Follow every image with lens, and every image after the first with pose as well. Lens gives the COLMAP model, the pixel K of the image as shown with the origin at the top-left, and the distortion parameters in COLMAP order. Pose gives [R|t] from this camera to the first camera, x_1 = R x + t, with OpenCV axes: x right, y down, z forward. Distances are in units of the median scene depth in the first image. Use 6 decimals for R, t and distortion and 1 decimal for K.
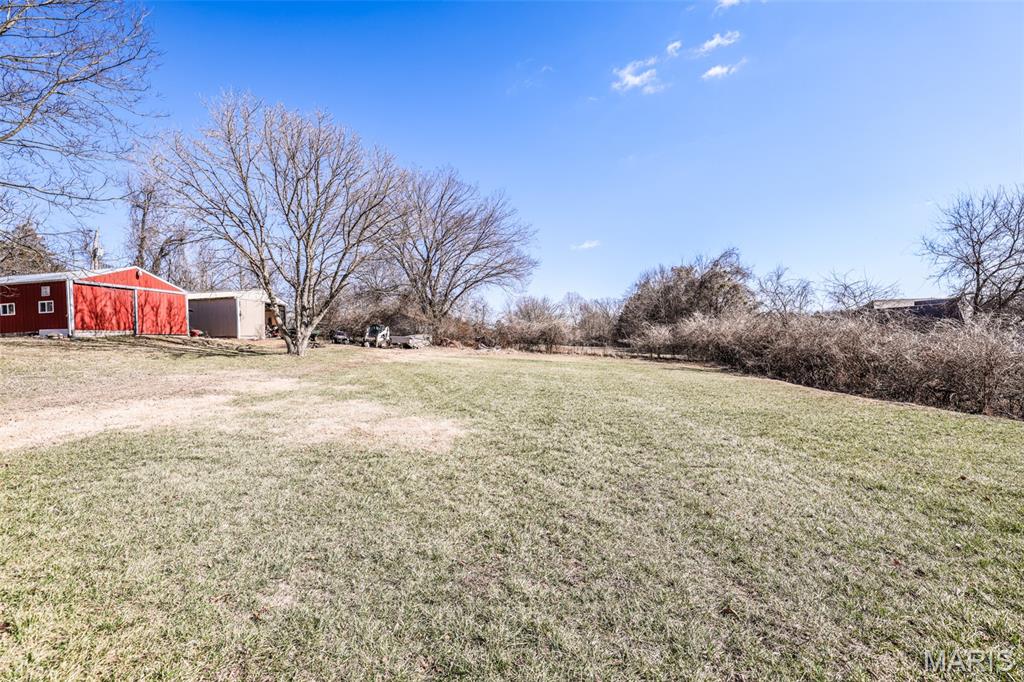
lens RADIAL K [[436.3, 0, 513.0], [0, 436.3, 343.0], [0, 0, 1]] dist [-0.053041, 0.019493]
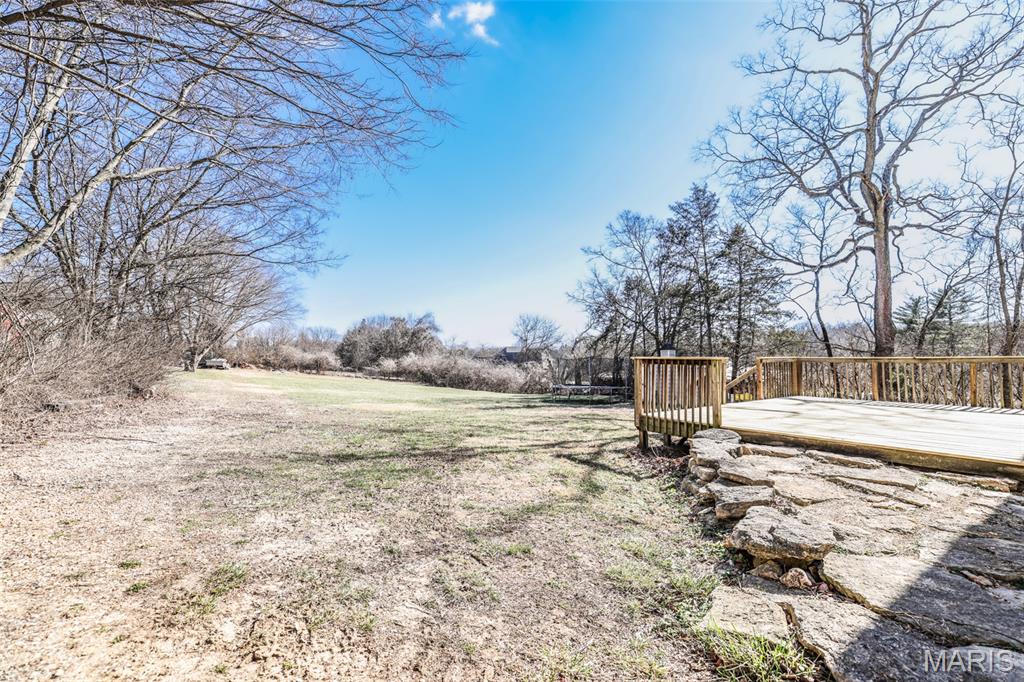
lens RADIAL K [[436.3, 0, 513.0], [0, 436.3, 343.0], [0, 0, 1]] dist [-0.053041, 0.019493]
pose [[0.776973, 0.063251, 0.626349, -0.338956], [-0.025884, 0.997308, -0.068603, -0.001729], [-0.629002, 0.037090, 0.776519, -0.583799]]
